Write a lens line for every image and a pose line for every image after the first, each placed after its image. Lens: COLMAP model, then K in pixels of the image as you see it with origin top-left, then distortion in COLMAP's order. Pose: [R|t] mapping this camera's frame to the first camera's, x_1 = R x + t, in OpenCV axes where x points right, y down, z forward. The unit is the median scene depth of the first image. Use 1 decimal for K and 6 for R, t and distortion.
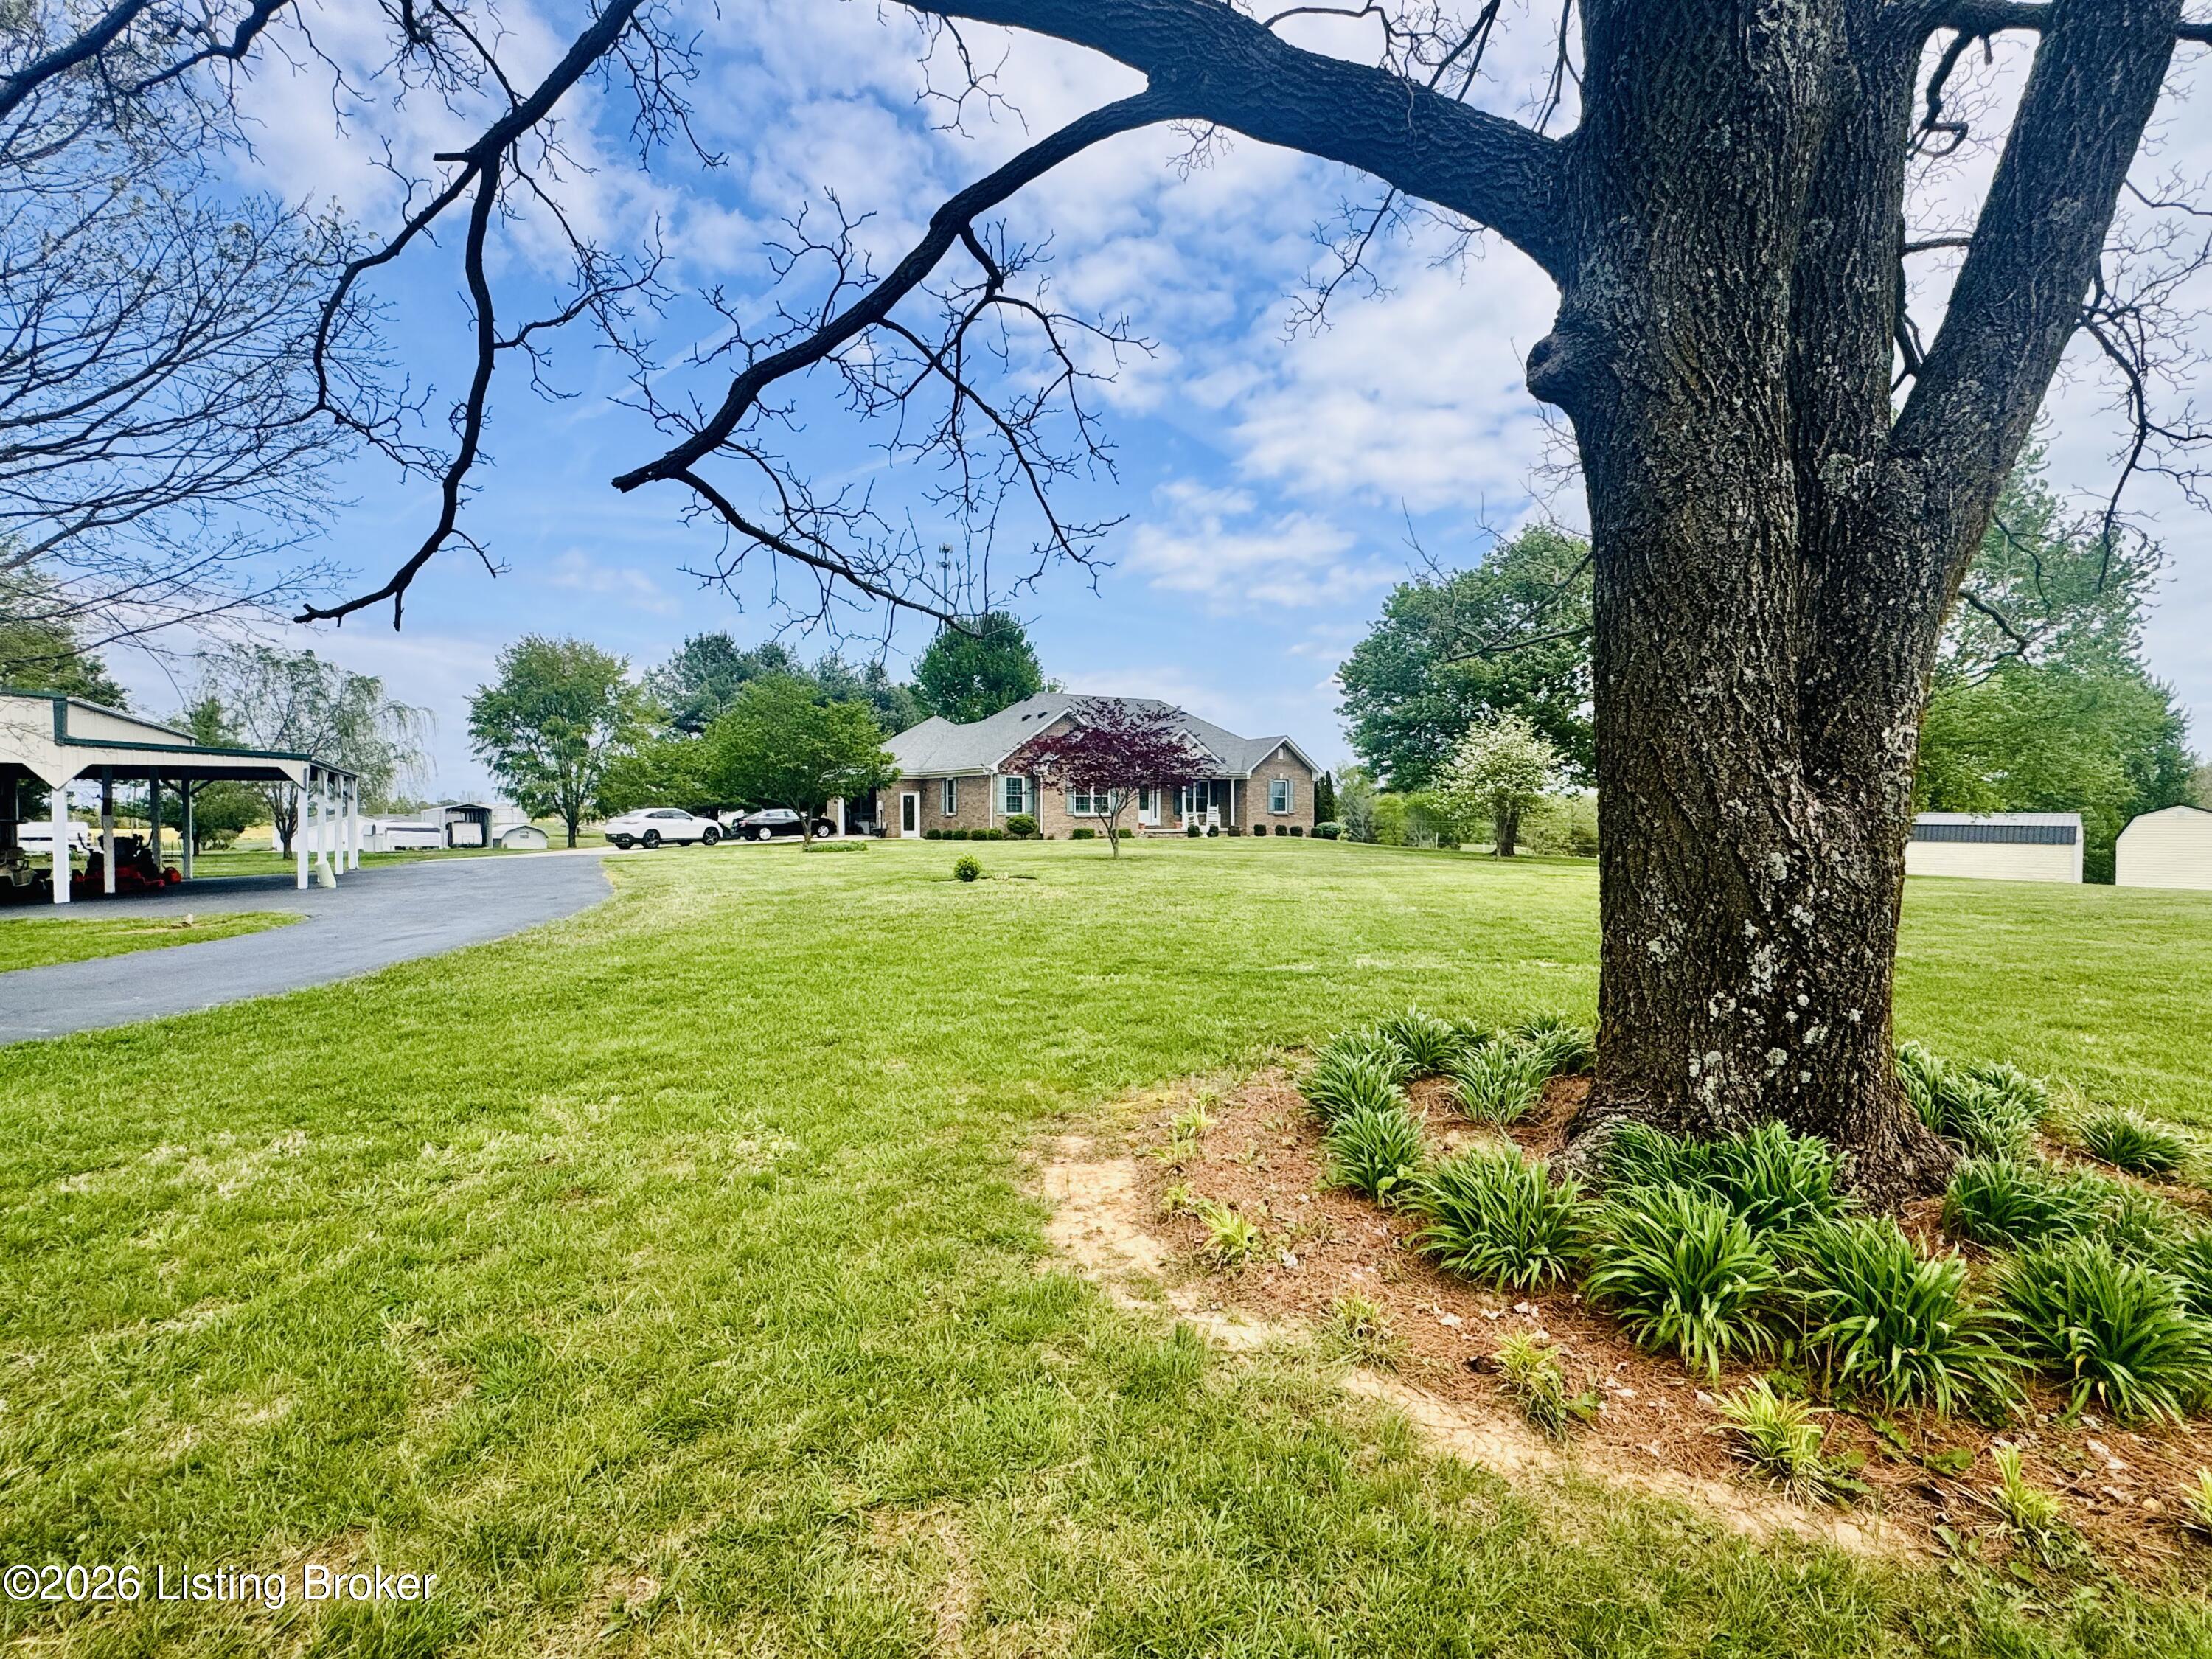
lens RADIAL K [[1048.3, 0, 1098.0], [0, 1048.3, 842.4], [0, 0, 1]] dist [-0.002182, -0.000106]
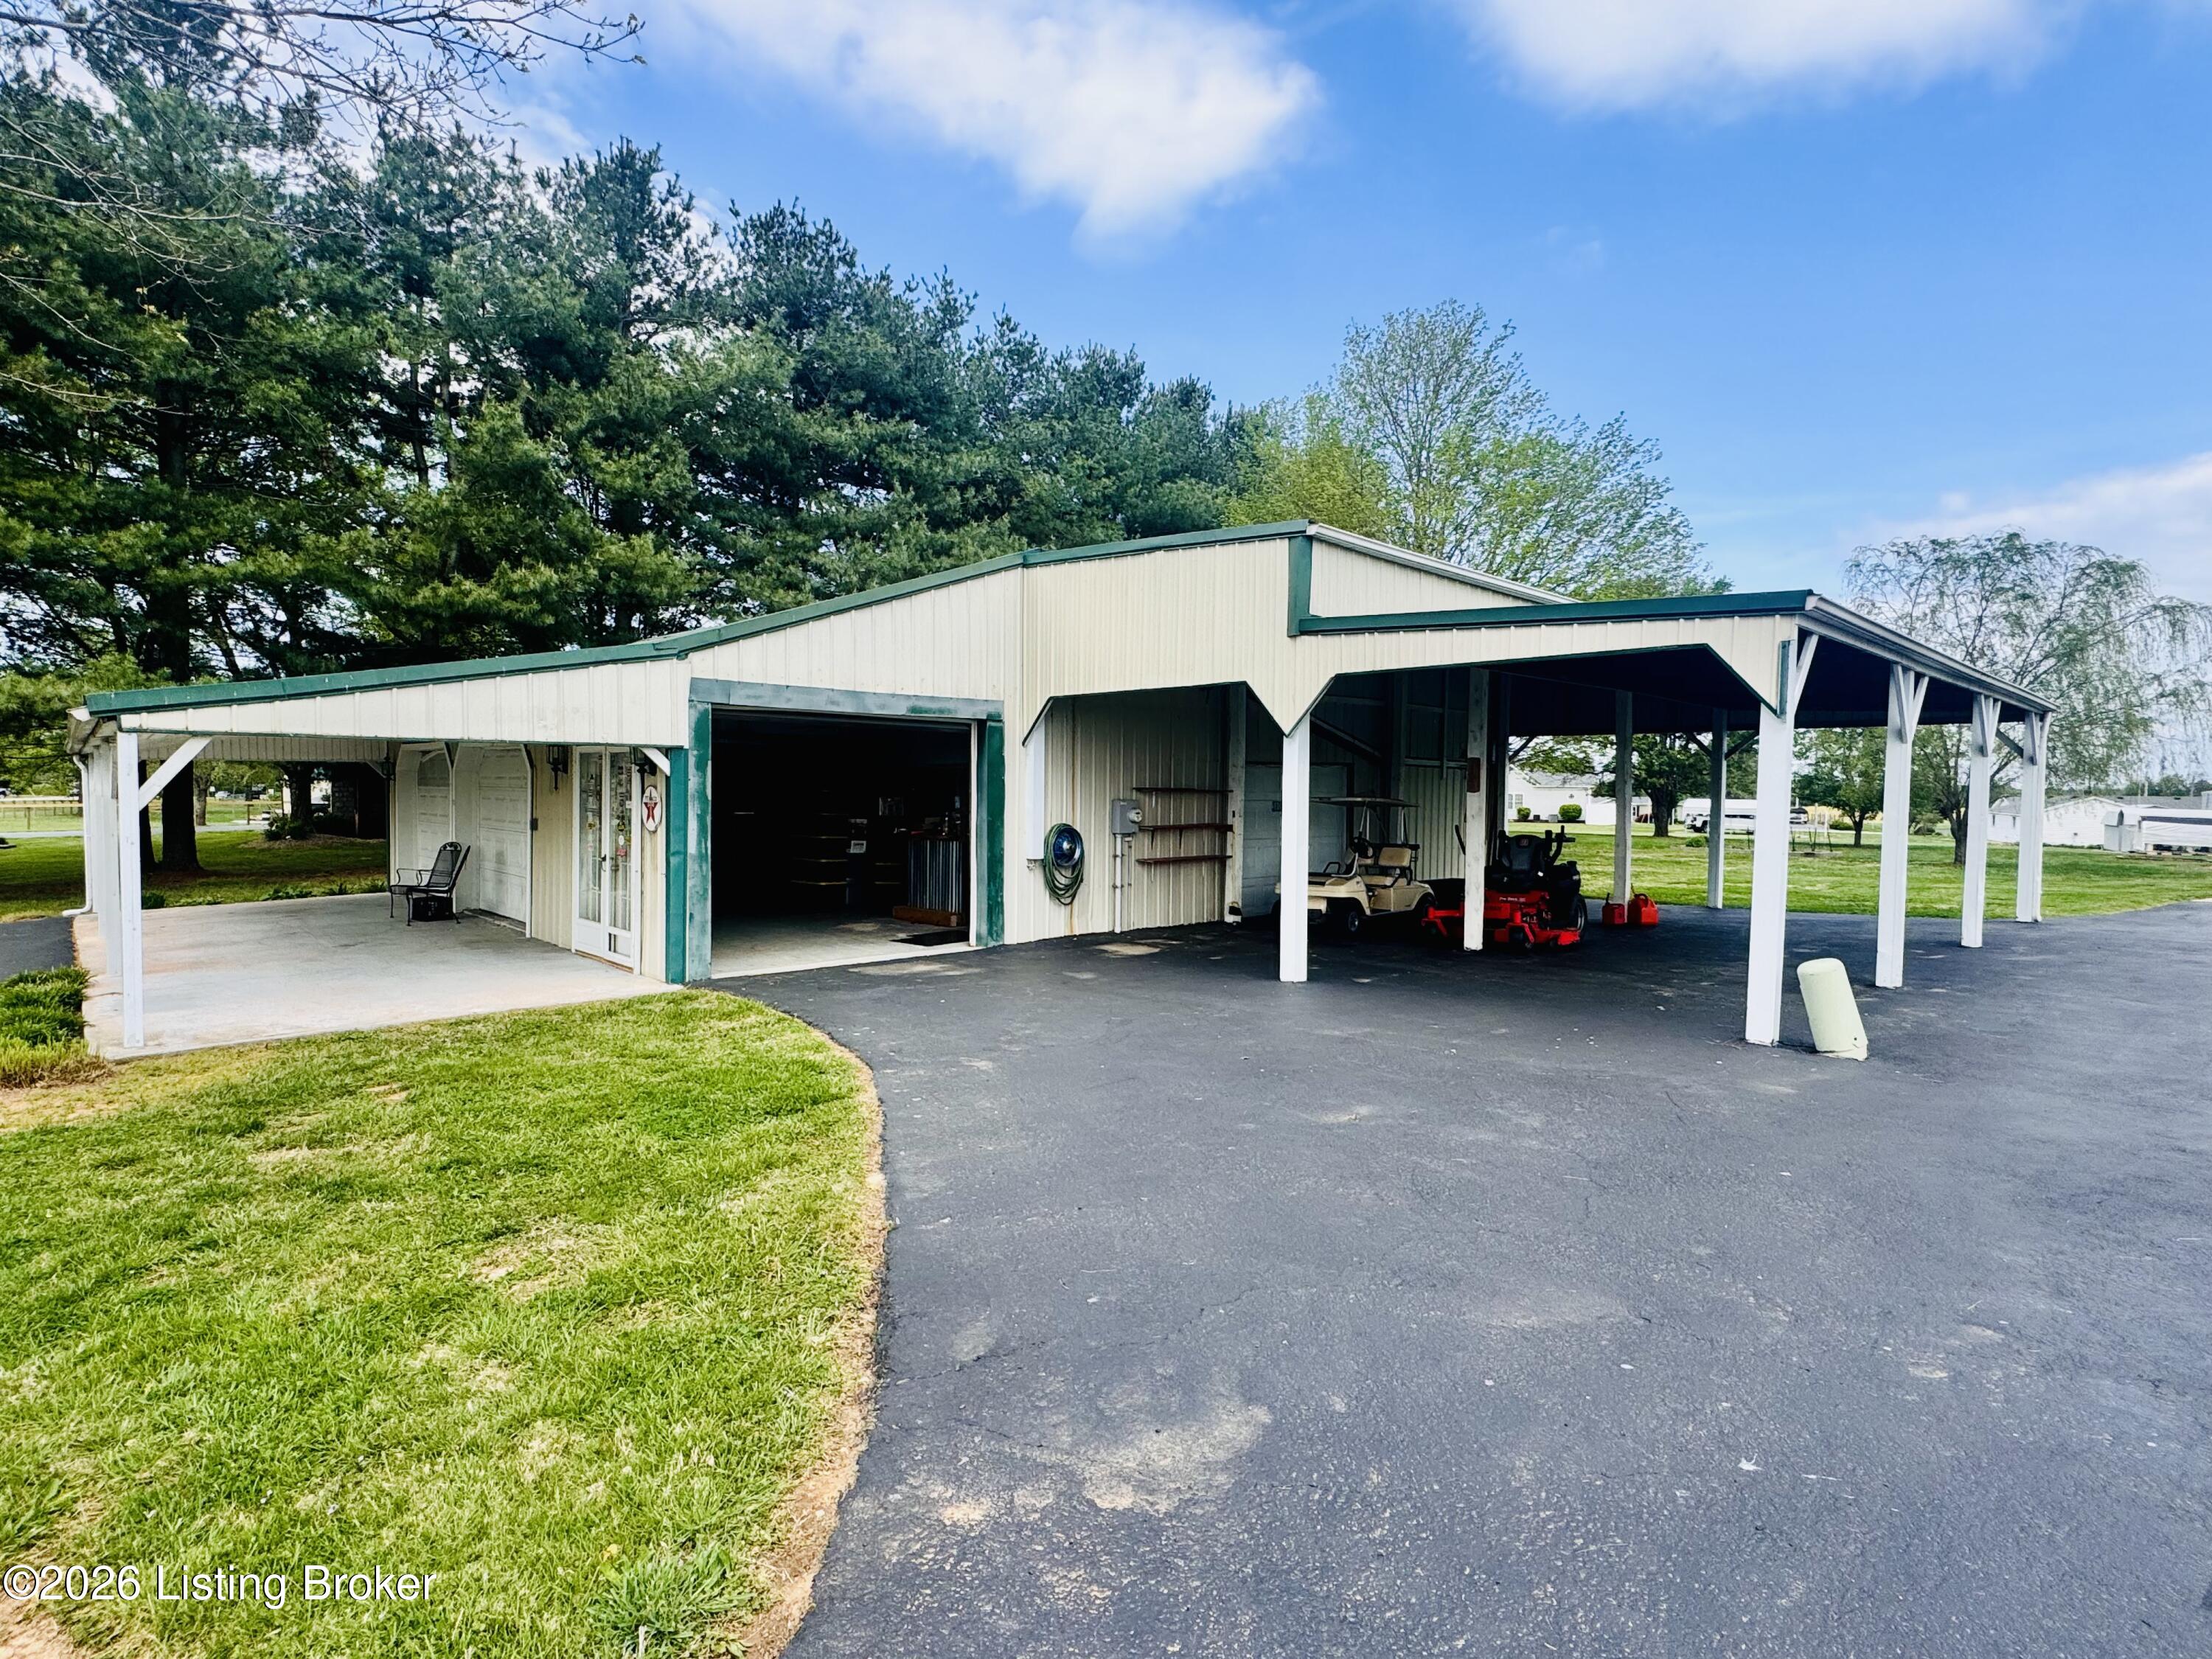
lens RADIAL K [[1097.4, 0, 1124.2], [0, 1097.4, 828.4], [0, 0, 1]] dist [-0.000899, 0.002545]
pose [[0.221096, 0.044328, -0.974244, -0.229349], [-0.040654, 0.998517, 0.036207, -0.010089], [0.974404, 0.031601, 0.222570, 0.348344]]
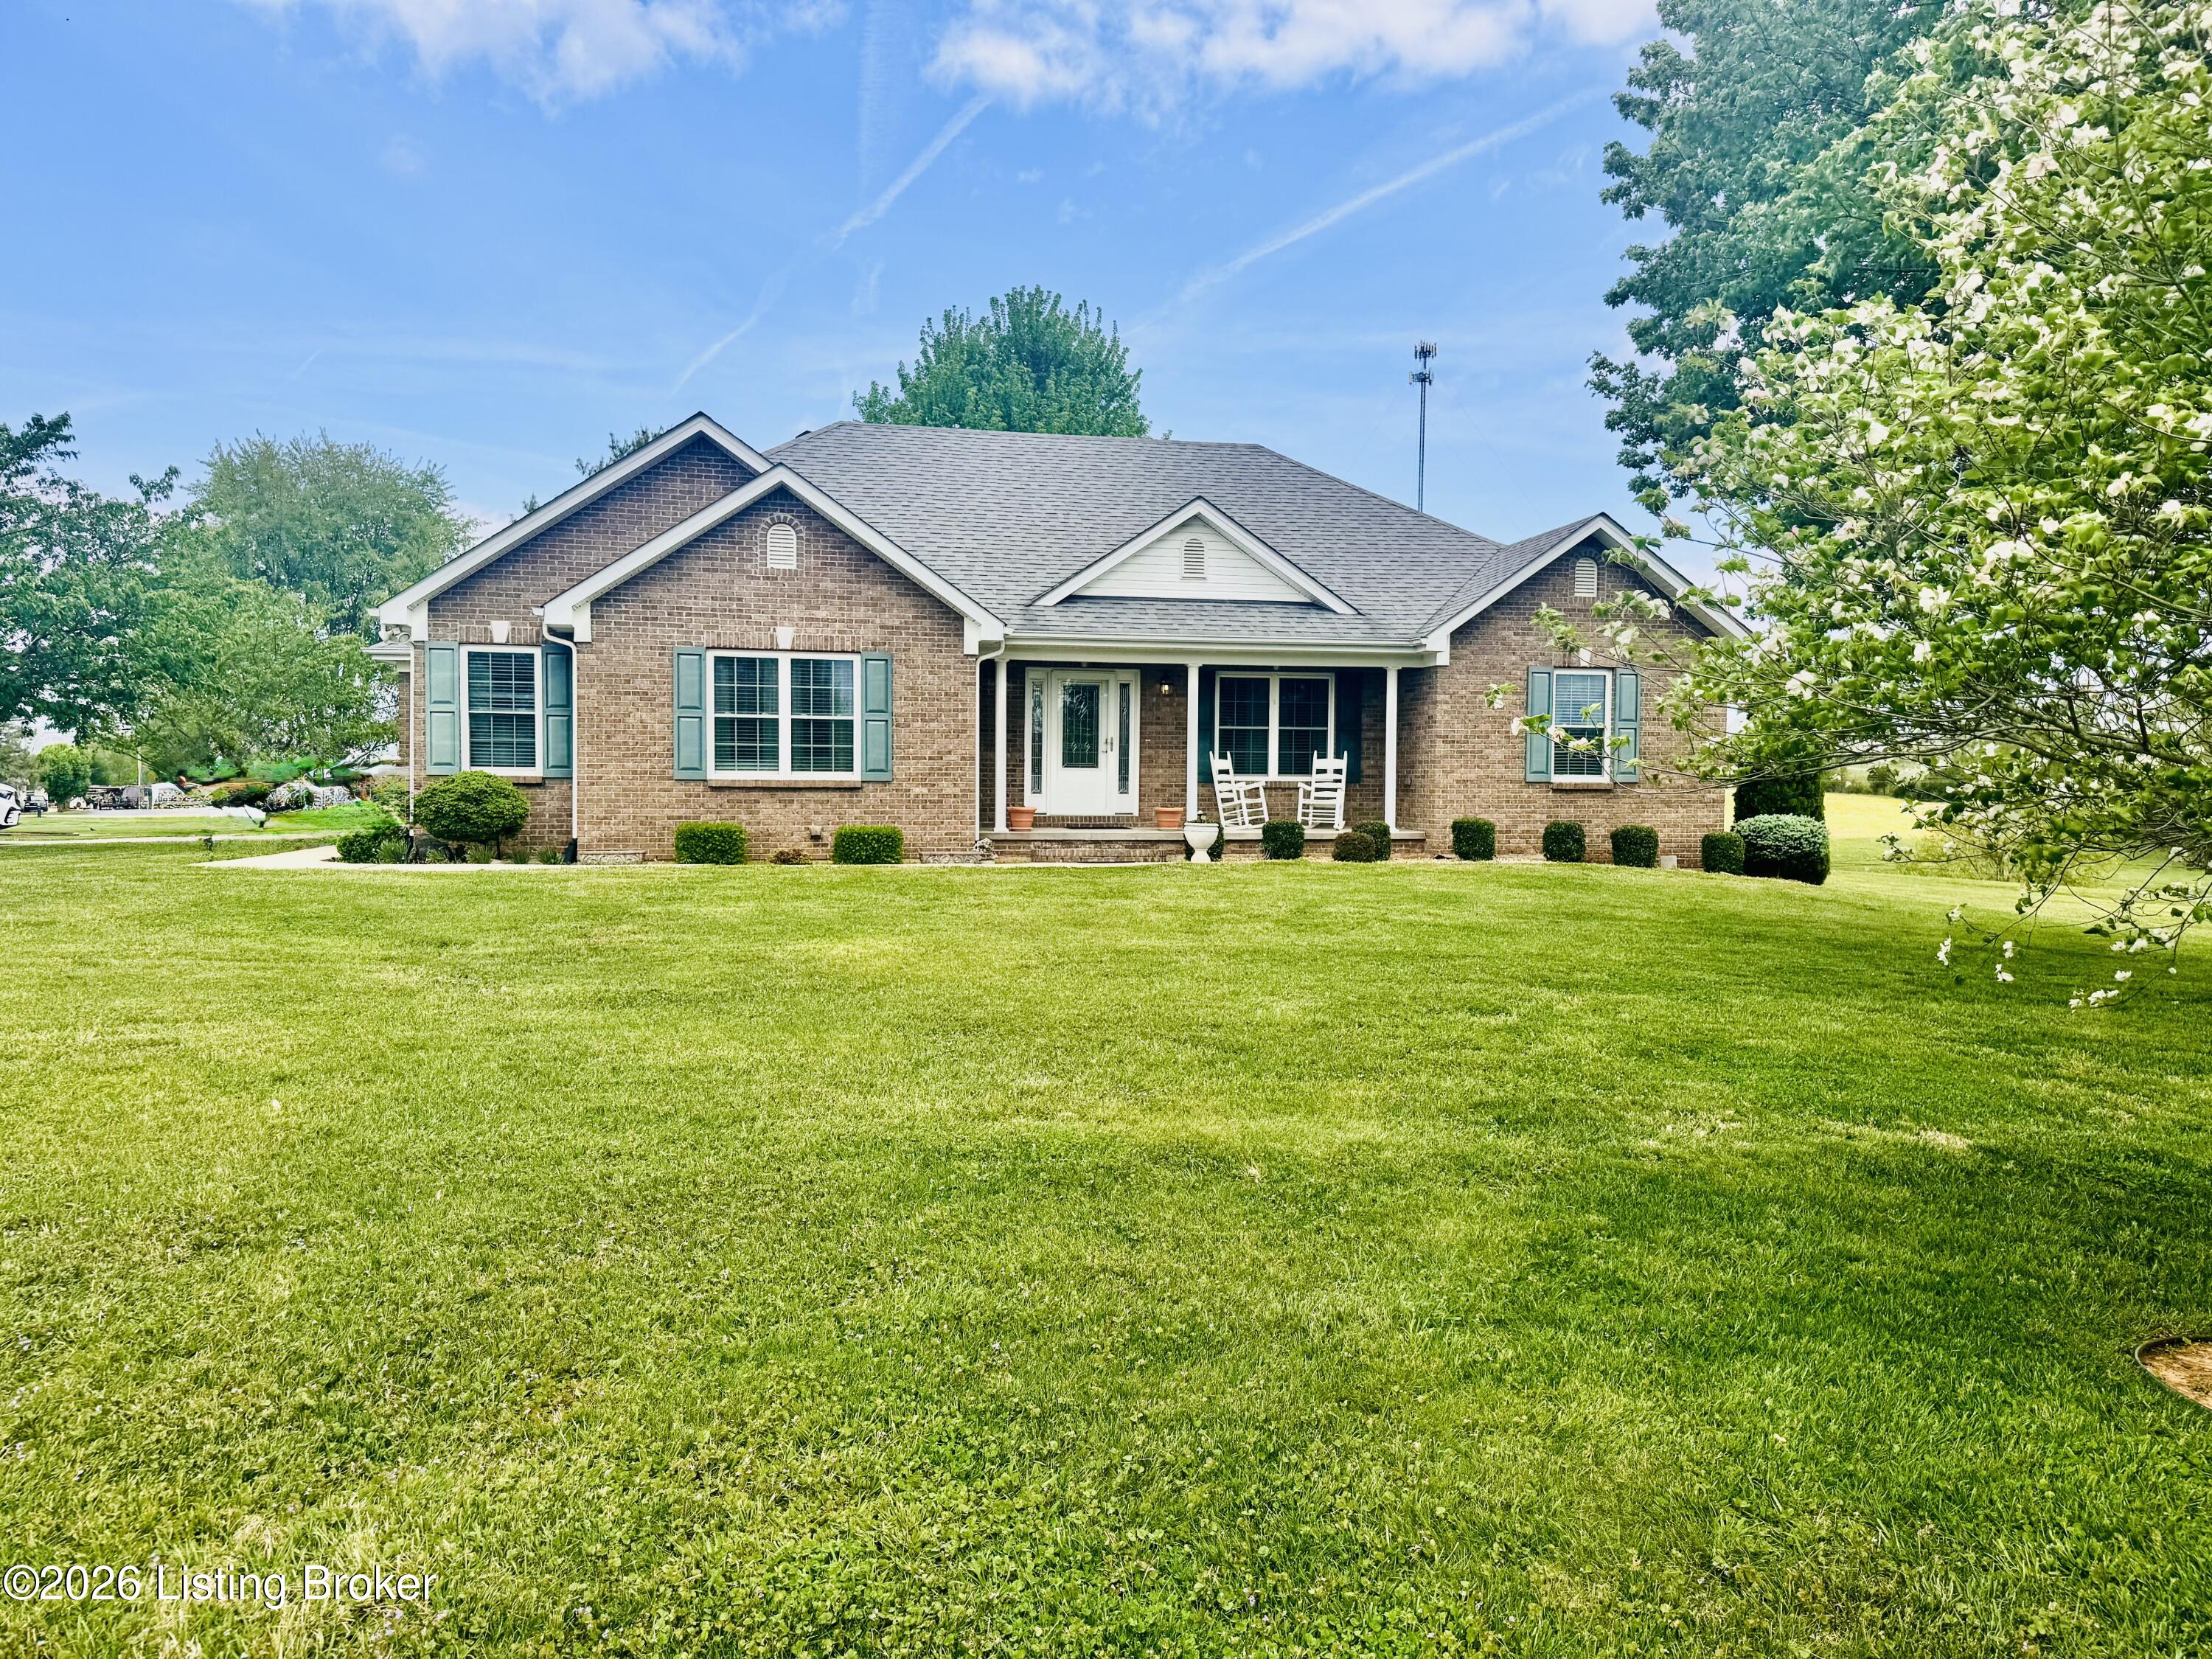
lens RADIAL K [[1575.9, 0, 1100.9], [0, 1575.9, 840.9], [0, 0, 1]] dist [0.050433, -0.050193]
pose [[0.930712, 0.025016, -0.364897, 0.224653], [-0.021338, 0.999673, 0.014109, -0.015824], [0.365131, -0.005345, 0.930941, 0.575085]]
